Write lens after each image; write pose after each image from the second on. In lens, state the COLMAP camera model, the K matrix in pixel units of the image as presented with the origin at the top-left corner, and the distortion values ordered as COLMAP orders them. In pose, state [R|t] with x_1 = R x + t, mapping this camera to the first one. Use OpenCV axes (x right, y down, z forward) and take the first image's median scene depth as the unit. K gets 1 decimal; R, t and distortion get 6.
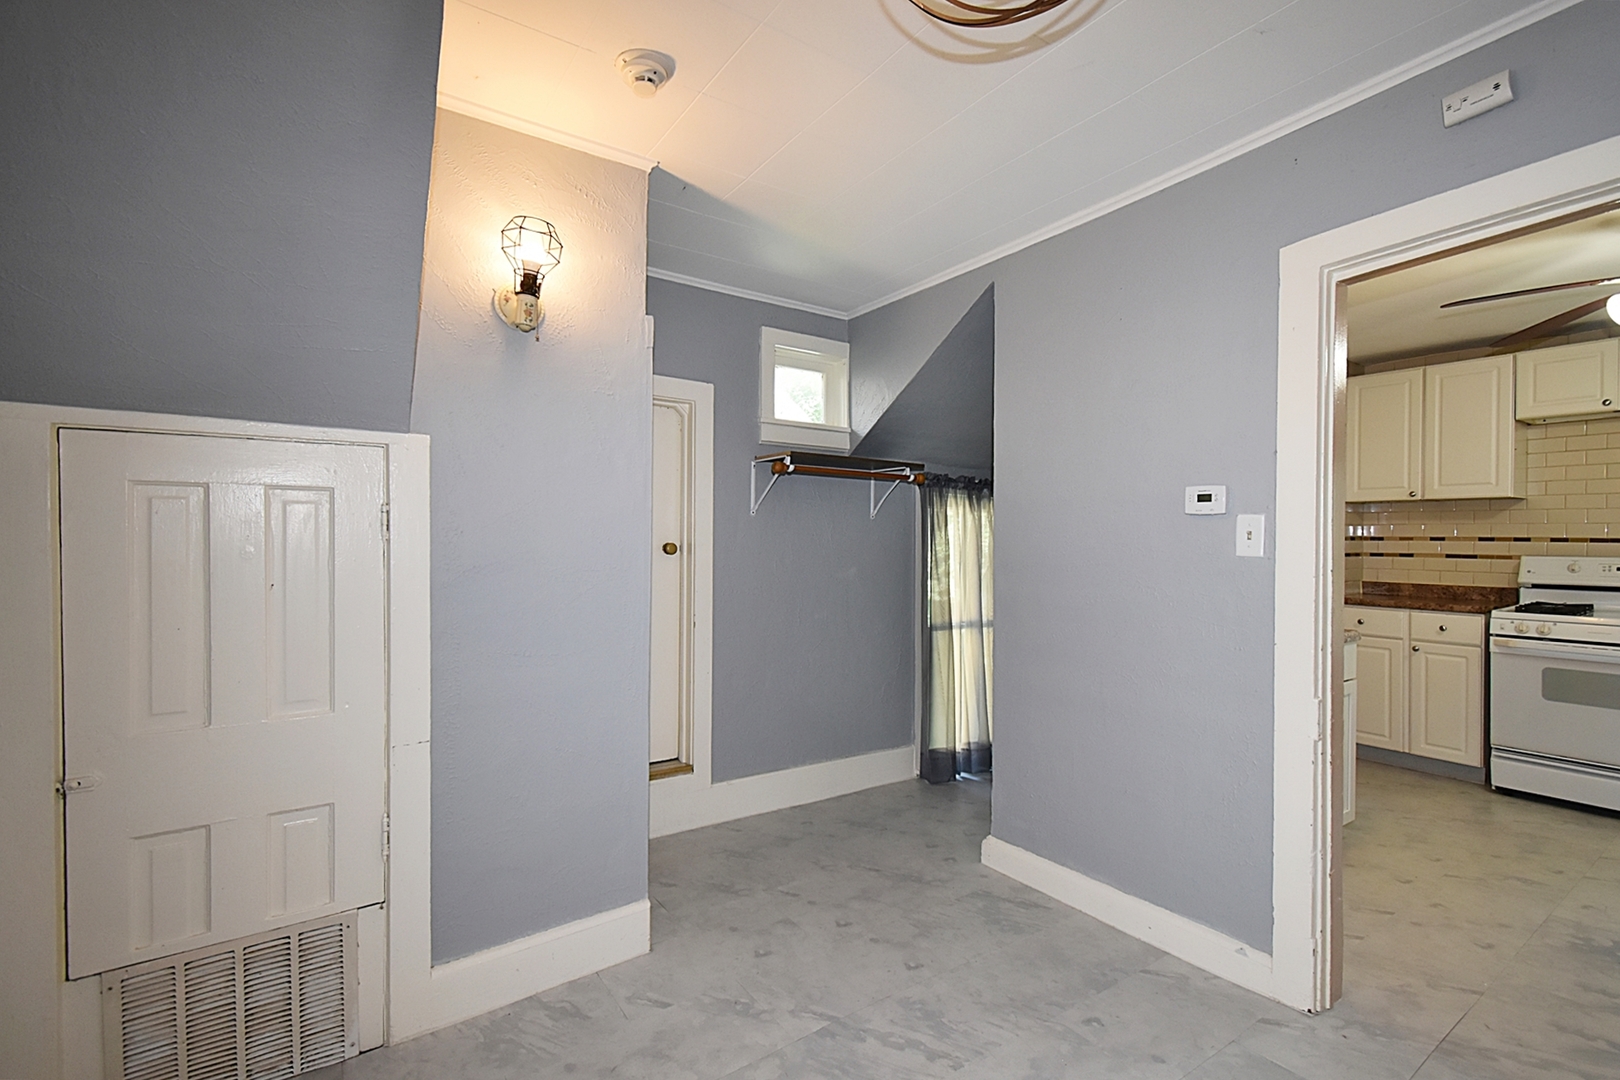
lens RADIAL K [[716.9, 0, 825.1], [0, 716.9, 541.0], [0, 0, 1]] dist [-0.002194, -0.001750]
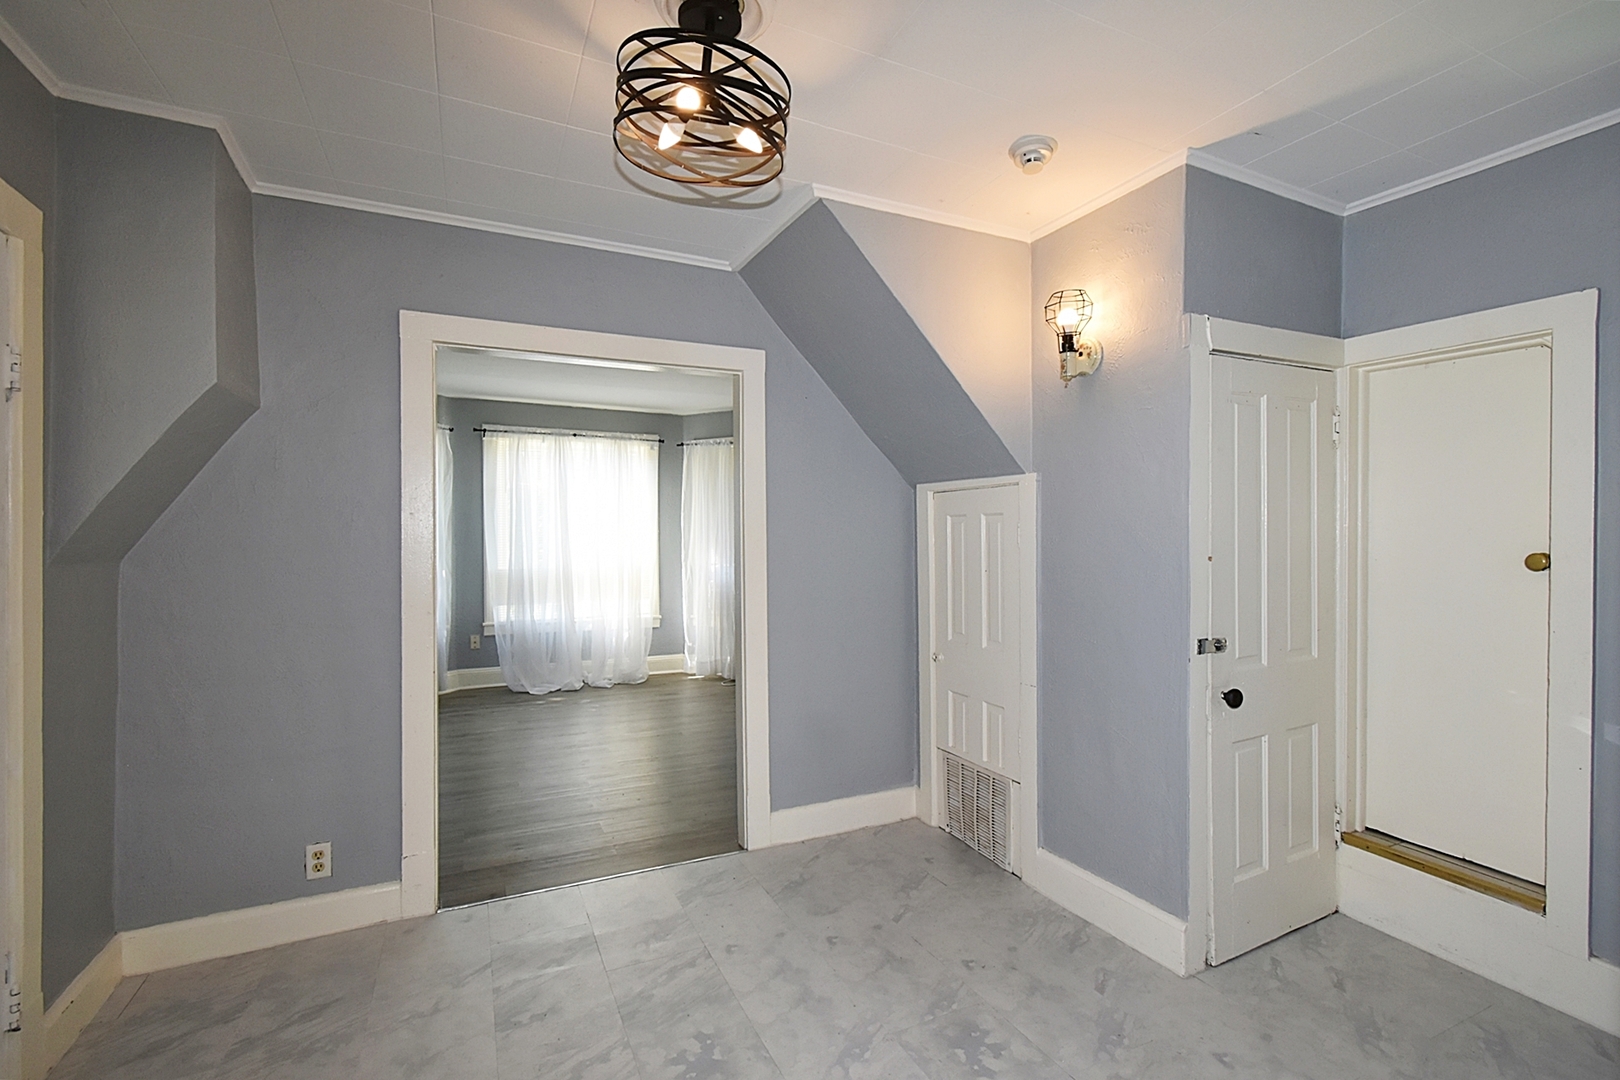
lens RADIAL K [[716.9, 0, 821.4], [0, 716.9, 536.1], [0, 0, 1]] dist [-0.002194, -0.001750]
pose [[-0.153060, -0.001088, -0.988216, 0.570979], [-0.004564, 0.999990, -0.000394, -0.011037], [0.988206, 0.004450, -0.153063, 0.488162]]
